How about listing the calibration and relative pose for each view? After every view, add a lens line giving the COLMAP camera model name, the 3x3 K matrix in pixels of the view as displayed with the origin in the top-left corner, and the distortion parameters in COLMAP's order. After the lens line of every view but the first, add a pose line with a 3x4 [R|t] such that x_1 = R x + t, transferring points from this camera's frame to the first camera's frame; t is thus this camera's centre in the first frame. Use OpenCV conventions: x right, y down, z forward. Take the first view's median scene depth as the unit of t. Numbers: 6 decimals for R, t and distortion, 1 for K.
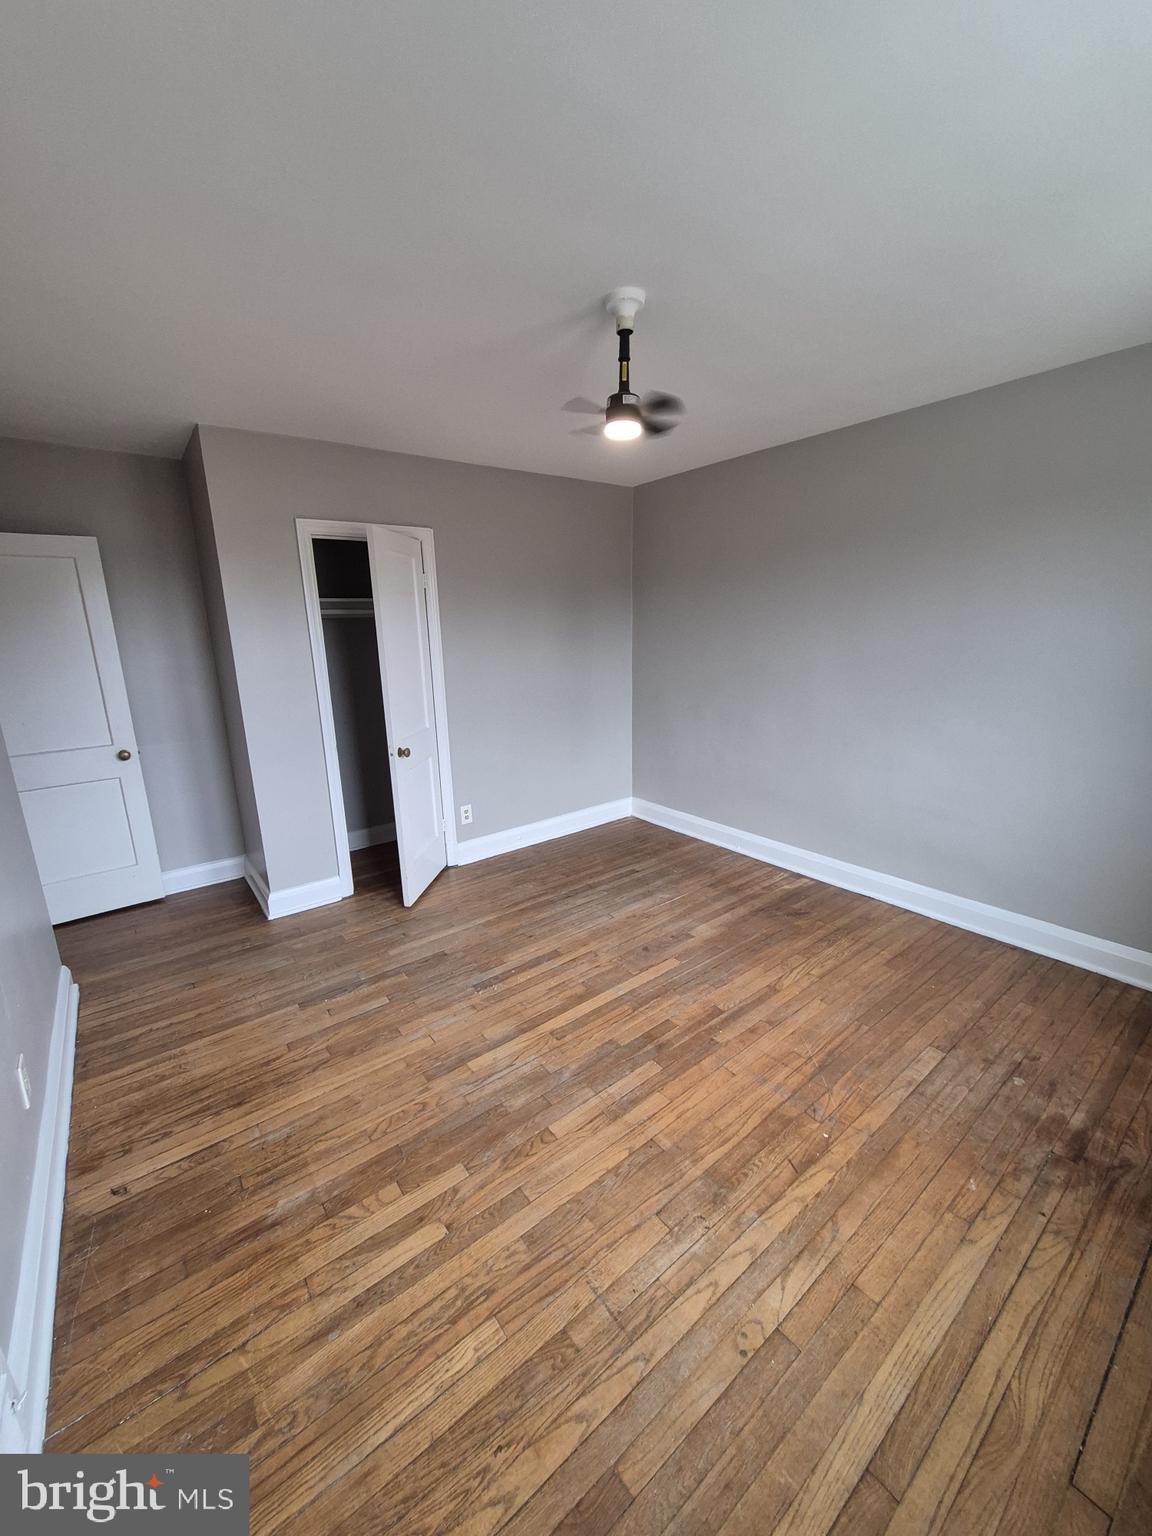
lens RADIAL K [[596.6, 0, 575.7], [0, 596.6, 768.3], [0, 0, 1]] dist [-0.001303, -0.000718]
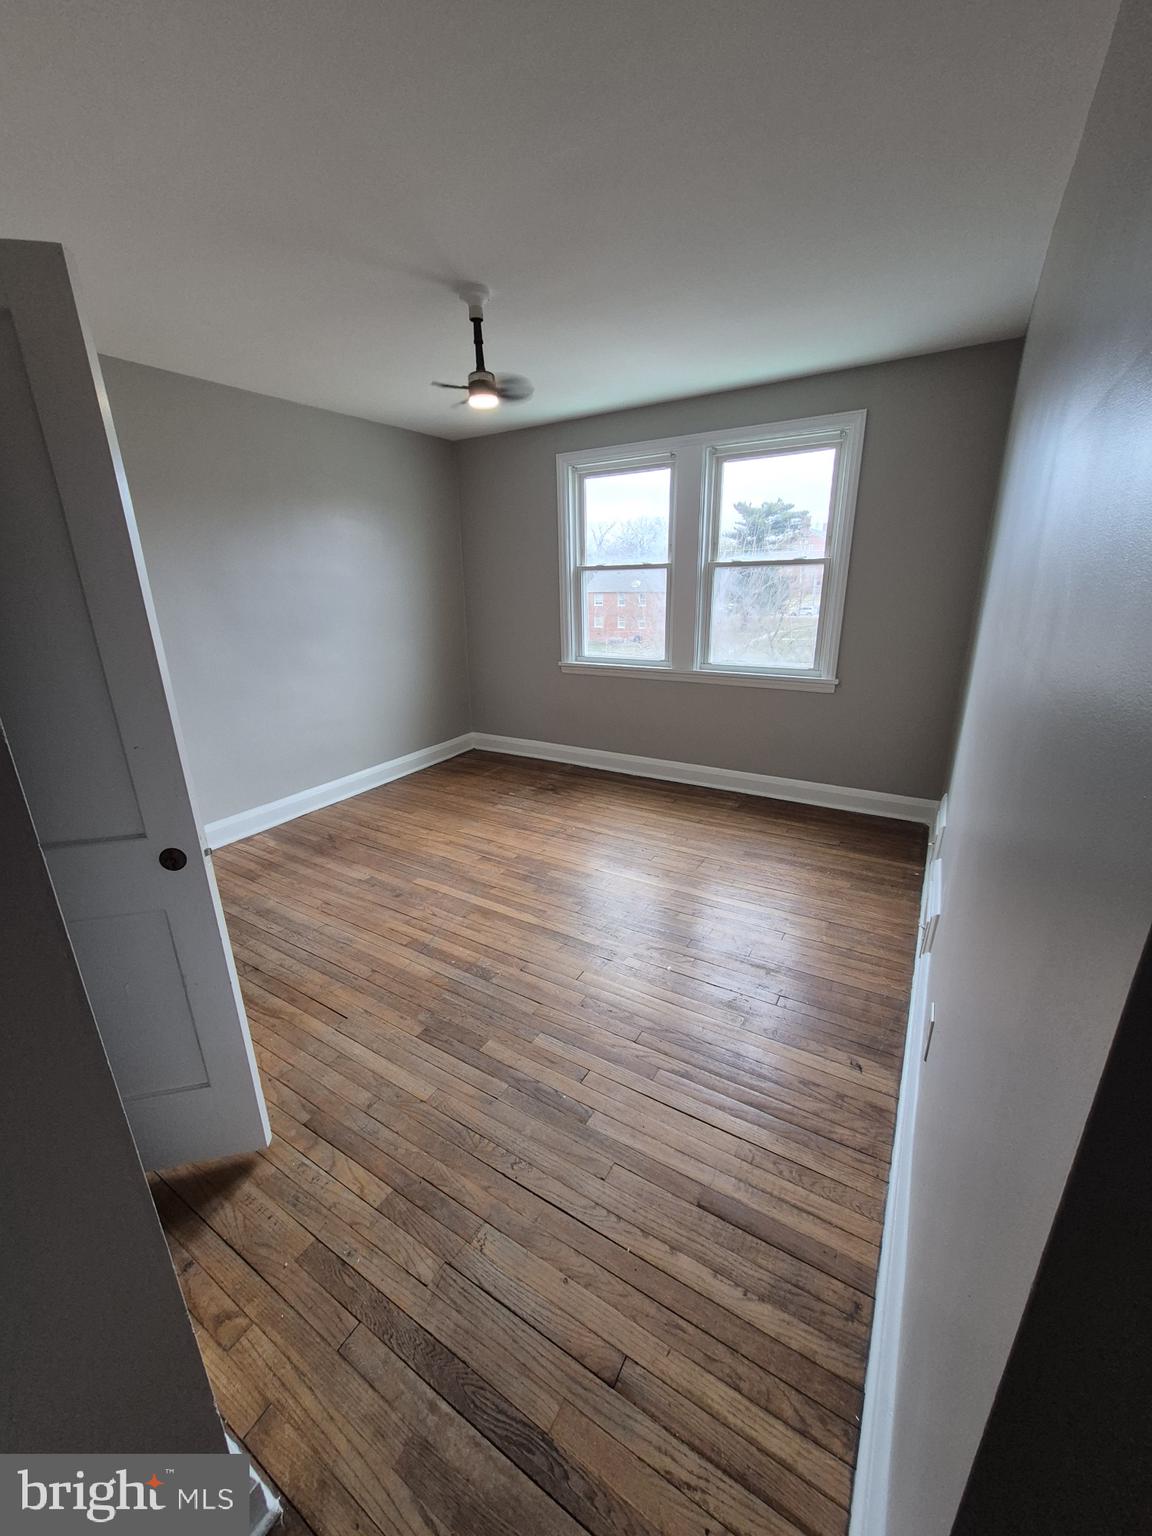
lens RADIAL K [[596.6, 0, 567.3], [0, 596.6, 761.7], [0, 0, 1]] dist [-0.001303, -0.000718]
pose [[-0.345802, -0.250890, 0.904143, -0.903496], [0.251319, 0.903617, 0.346865, -0.194870], [-0.904024, 0.347175, -0.249419, 0.982678]]
